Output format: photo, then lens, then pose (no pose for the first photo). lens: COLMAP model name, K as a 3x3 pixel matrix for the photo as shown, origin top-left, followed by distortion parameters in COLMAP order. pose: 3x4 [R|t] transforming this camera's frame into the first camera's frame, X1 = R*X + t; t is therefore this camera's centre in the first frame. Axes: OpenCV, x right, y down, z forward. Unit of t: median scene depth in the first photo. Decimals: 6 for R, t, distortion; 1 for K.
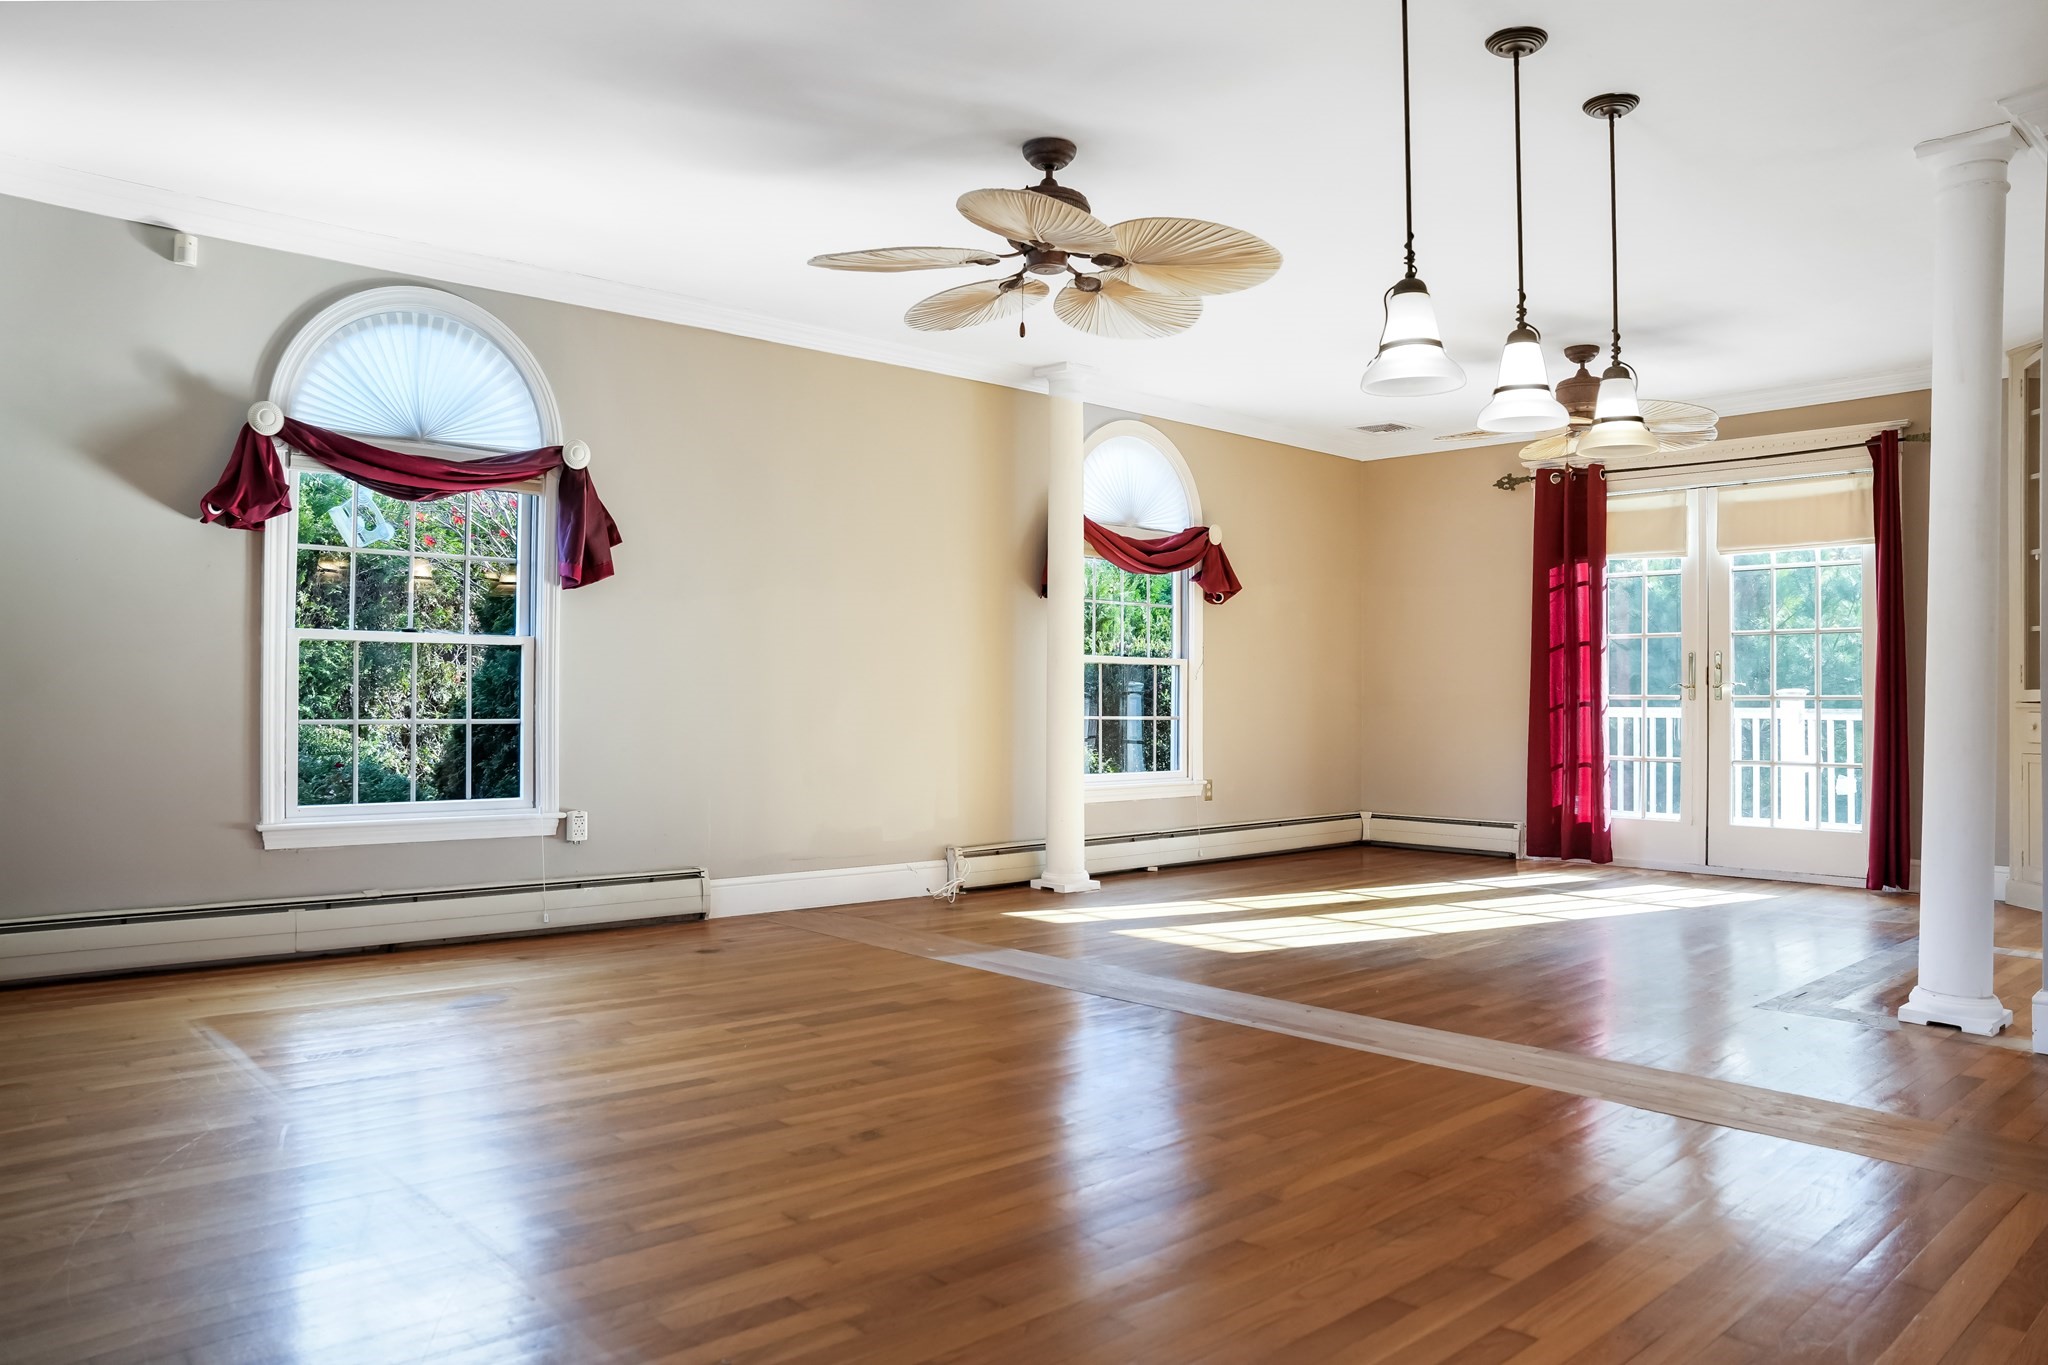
lens RADIAL K [[1467.7, 0, 1024.0], [0, 1467.7, 682.5], [0, 0, 1]] dist [-0.157763, 0.121347]
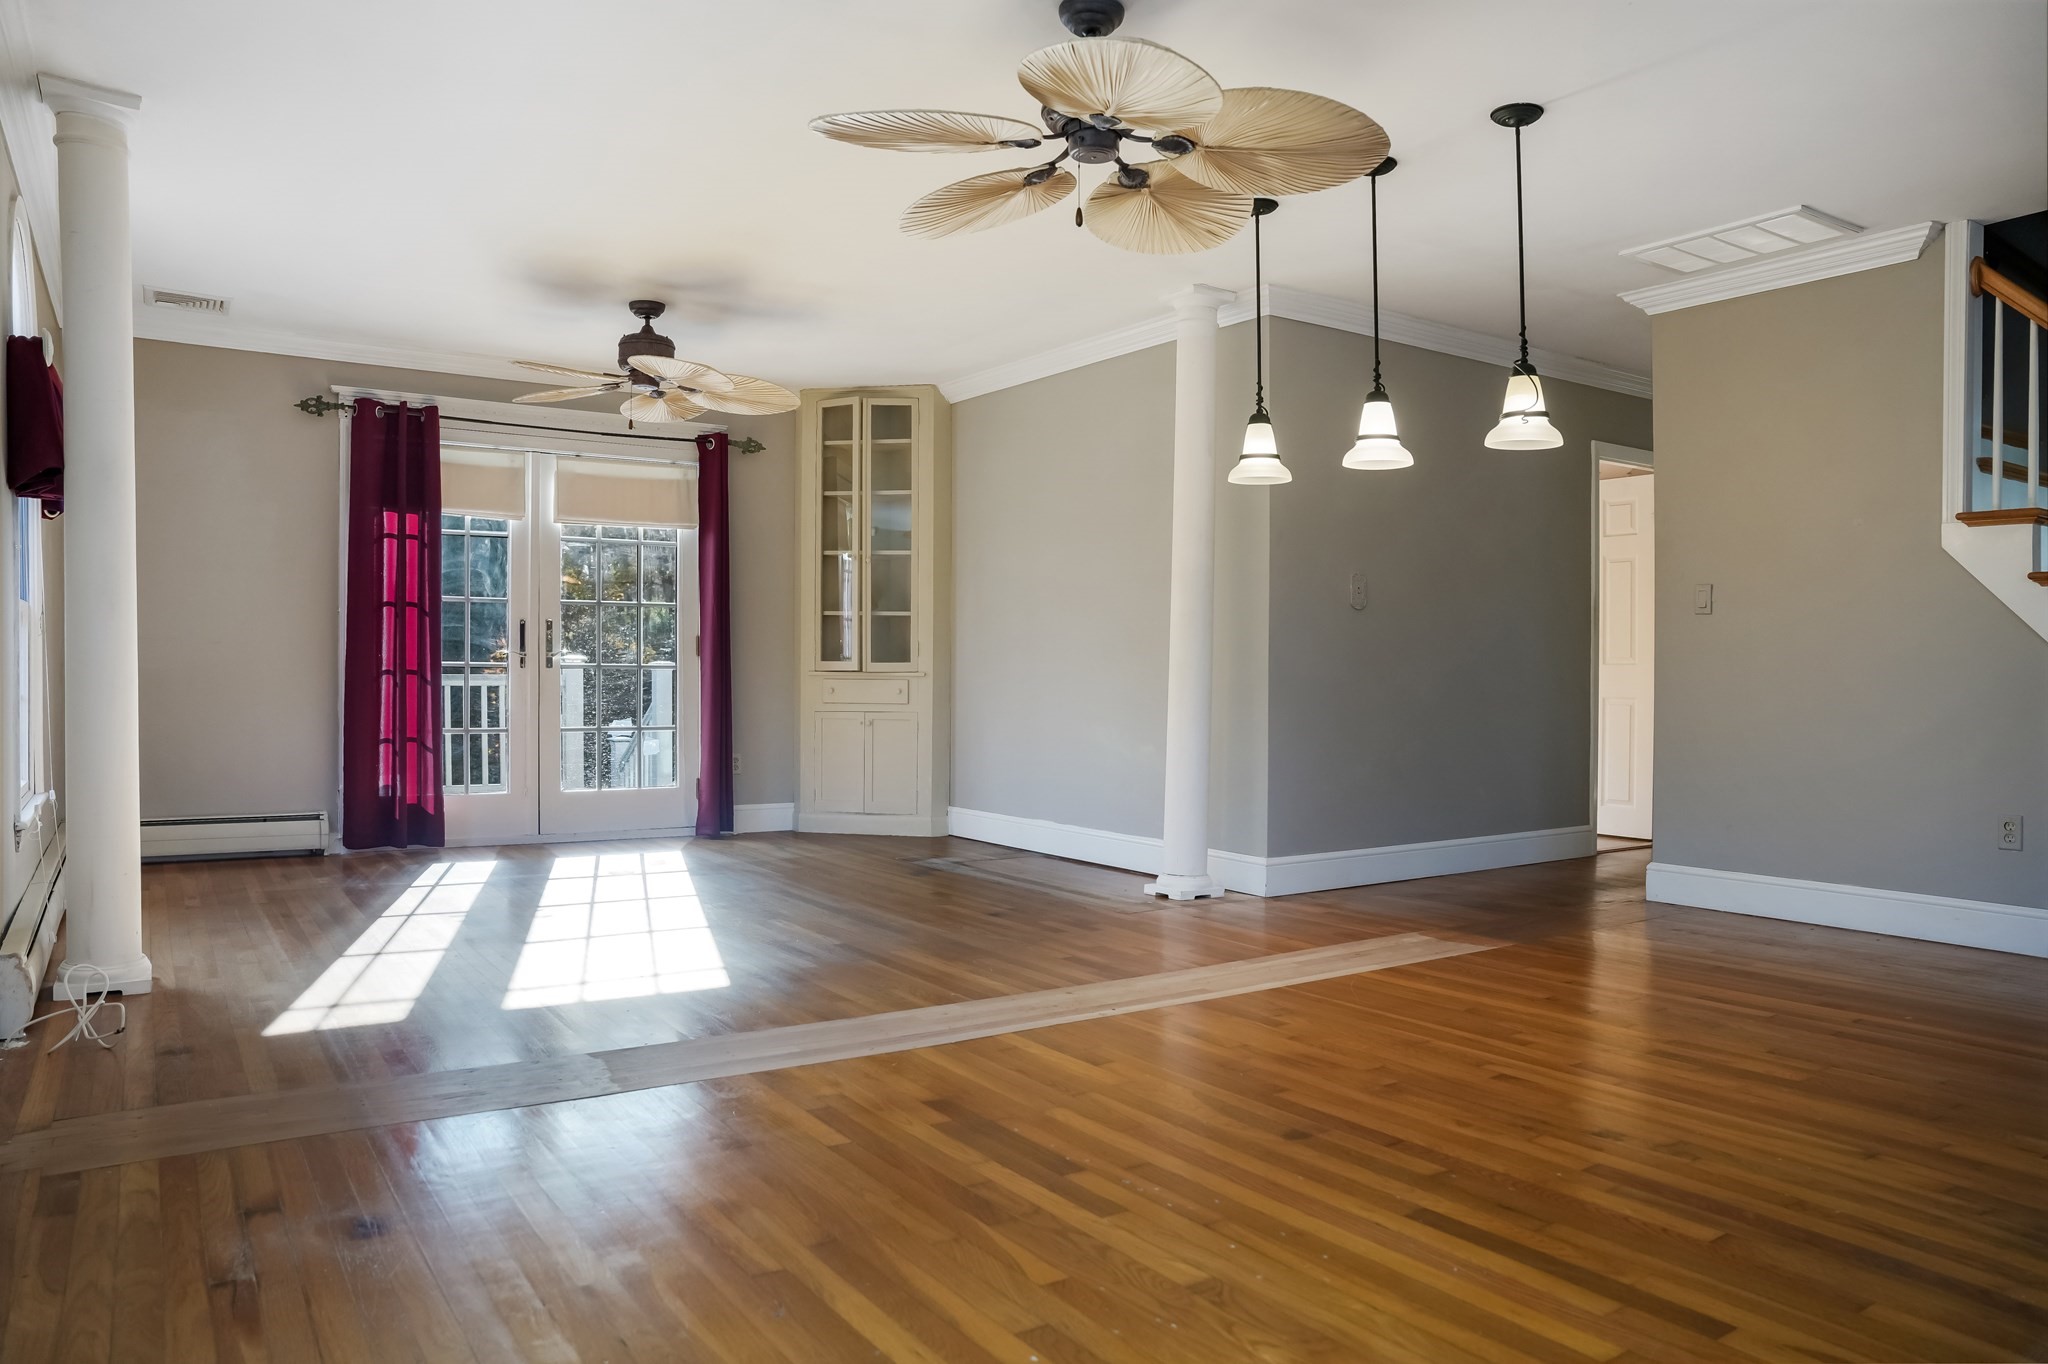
lens RADIAL K [[1467.7, 0, 1024.0], [0, 1467.7, 682.0], [0, 0, 1]] dist [-0.157763, 0.121347]
pose [[0.114269, -0.017609, 0.993294, -0.475301], [-0.022816, 0.999533, 0.020345, -0.005780], [-0.993188, -0.024988, 0.113813, 0.545348]]
